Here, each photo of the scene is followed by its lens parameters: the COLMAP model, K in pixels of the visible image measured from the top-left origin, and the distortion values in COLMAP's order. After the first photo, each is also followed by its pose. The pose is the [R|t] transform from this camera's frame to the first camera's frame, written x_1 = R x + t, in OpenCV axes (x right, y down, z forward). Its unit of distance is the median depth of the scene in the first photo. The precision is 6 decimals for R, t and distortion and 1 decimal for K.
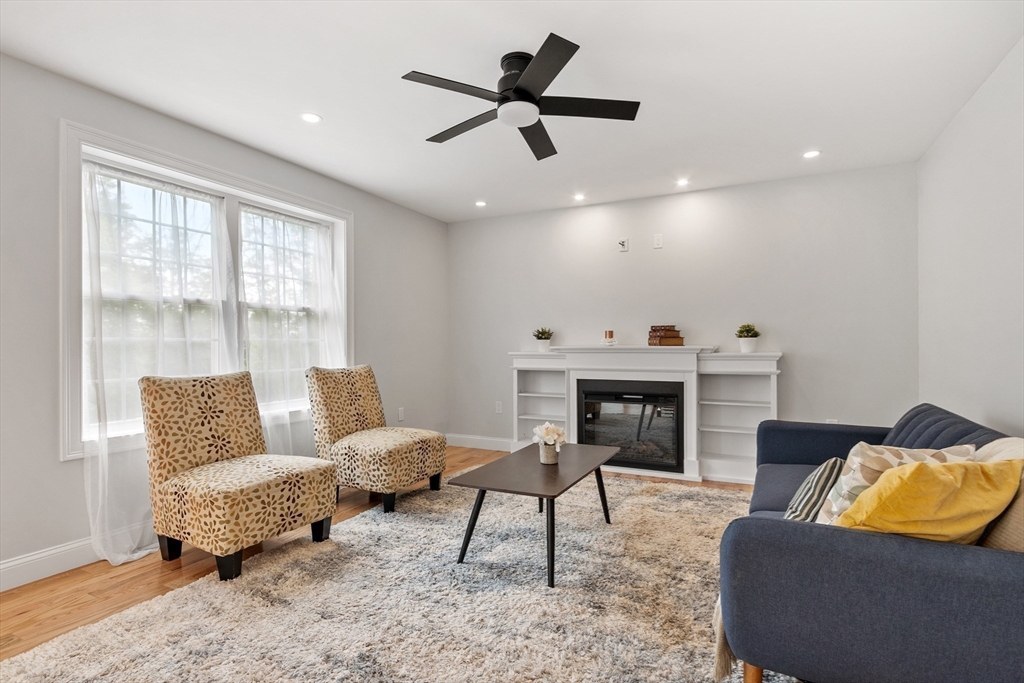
lens RADIAL K [[514.0, 0, 512.0], [0, 514.0, 341.5], [0, 0, 1]] dist [0.001850, 0.000407]
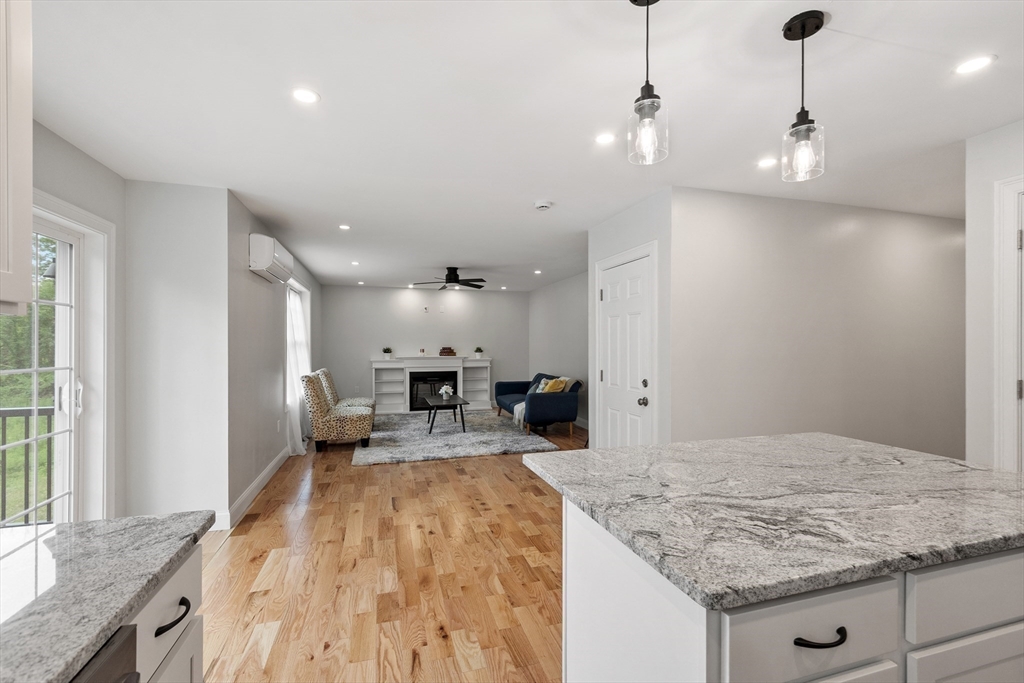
lens RADIAL K [[455.1, 0, 513.9], [0, 455.1, 343.5], [0, 0, 1]] dist [-0.000641, -0.000018]
pose [[0.732293, 0.006962, 0.680955, -0.906604], [-0.008468, 0.999964, -0.001117, -0.049135], [-0.680938, -0.004948, 0.732325, -0.728794]]
